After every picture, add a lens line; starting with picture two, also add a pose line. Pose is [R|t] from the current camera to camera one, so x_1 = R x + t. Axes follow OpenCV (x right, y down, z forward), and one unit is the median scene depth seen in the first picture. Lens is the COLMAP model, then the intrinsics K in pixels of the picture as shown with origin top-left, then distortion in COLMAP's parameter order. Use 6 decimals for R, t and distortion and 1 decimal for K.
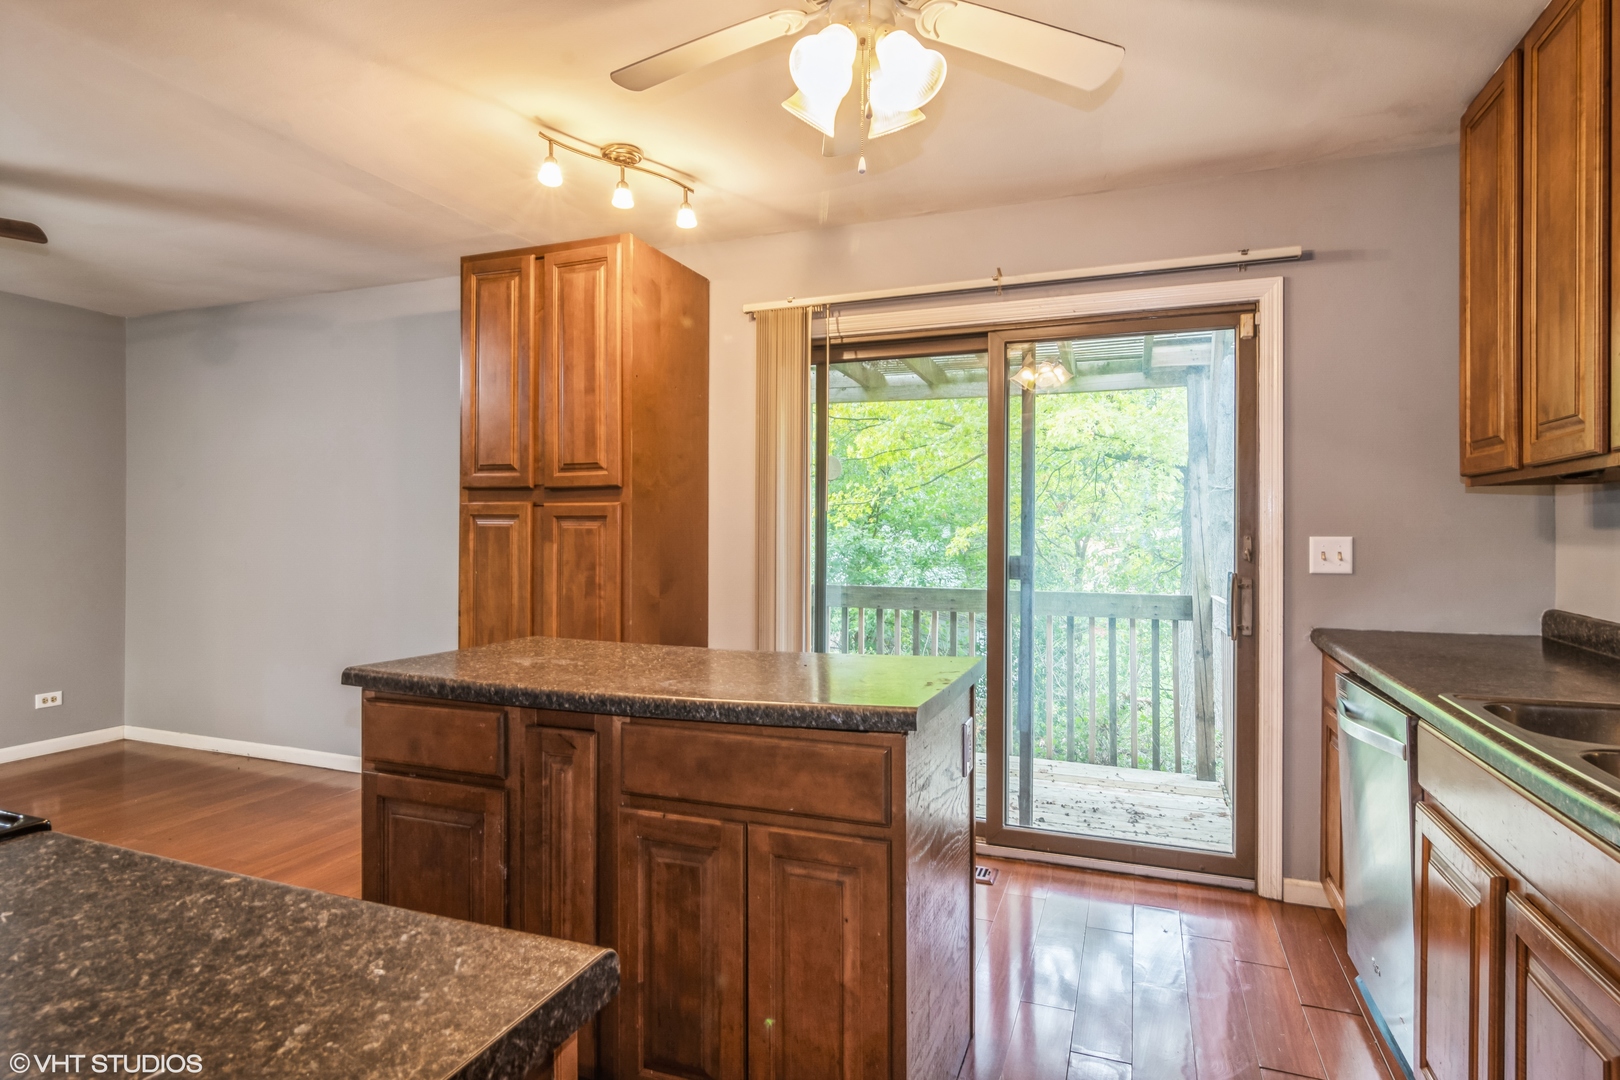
lens RADIAL K [[872.7, 0, 800.6], [0, 872.7, 535.8], [0, 0, 1]] dist [0.007290, 0.003907]
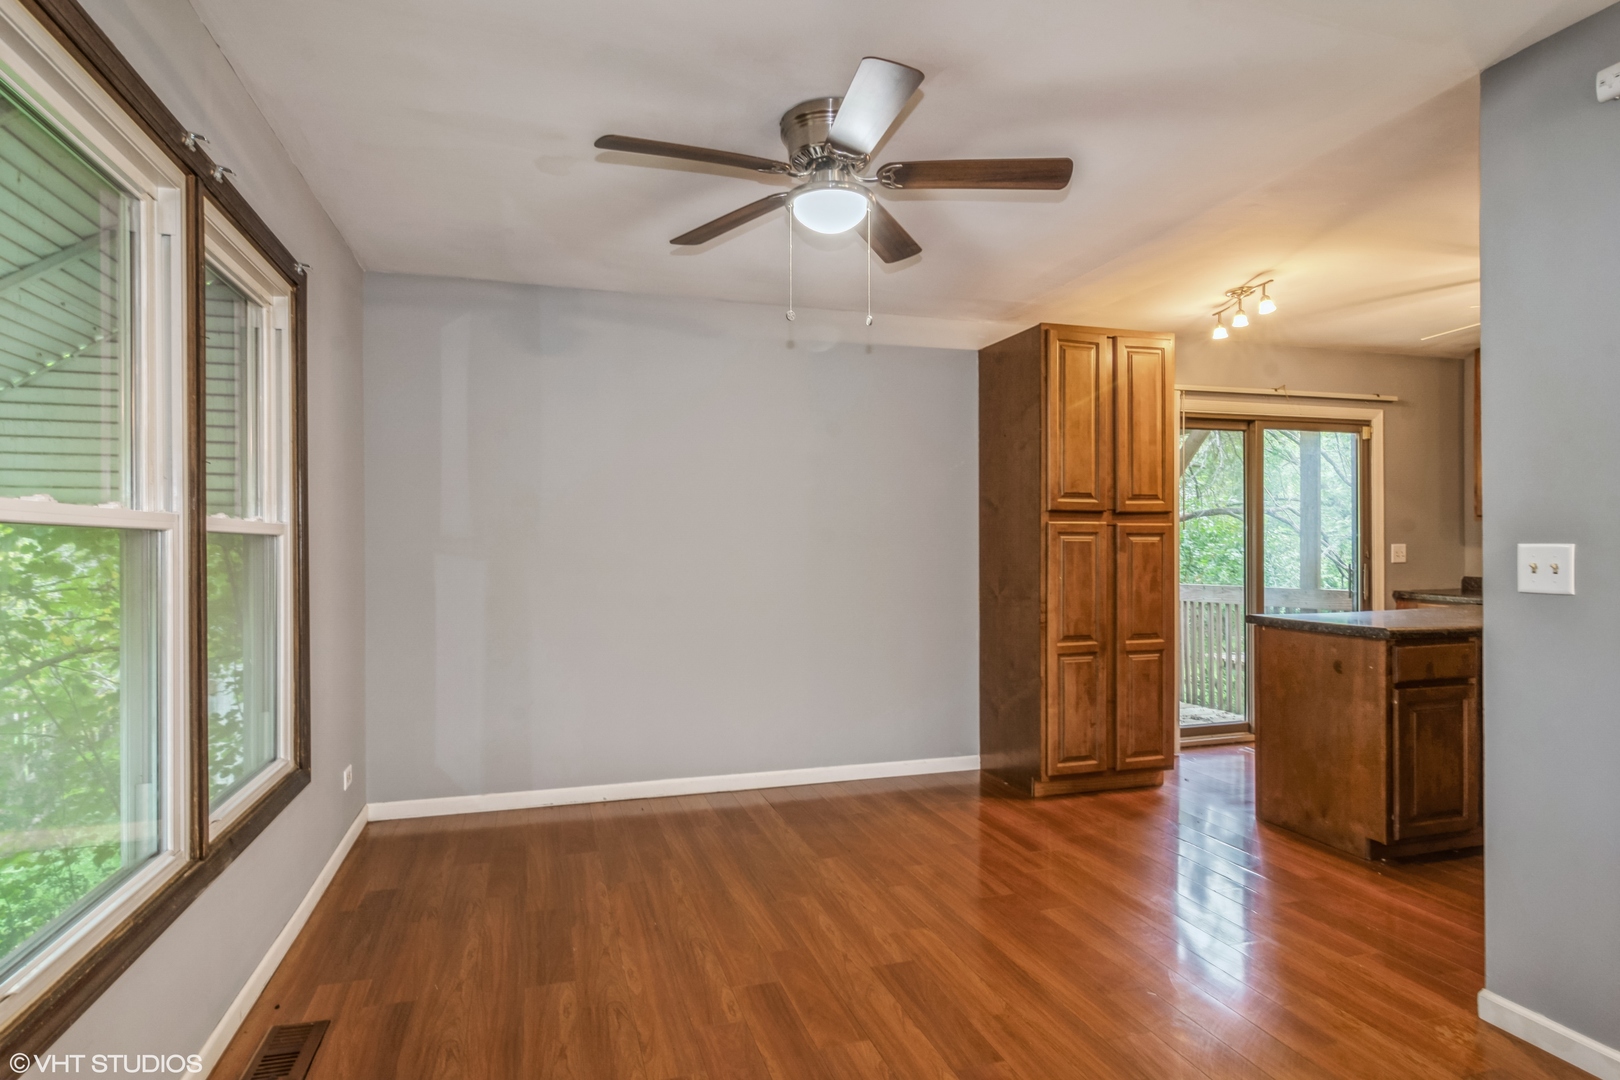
lens RADIAL K [[872.7, 0, 804.5], [0, 872.7, 542.4], [0, 0, 1]] dist [0.007290, 0.003907]
pose [[0.779960, -0.006346, 0.625797, -1.526294], [0.009874, 0.999949, -0.002167, -0.010230], [-0.625751, 0.007869, 0.779983, 0.265556]]
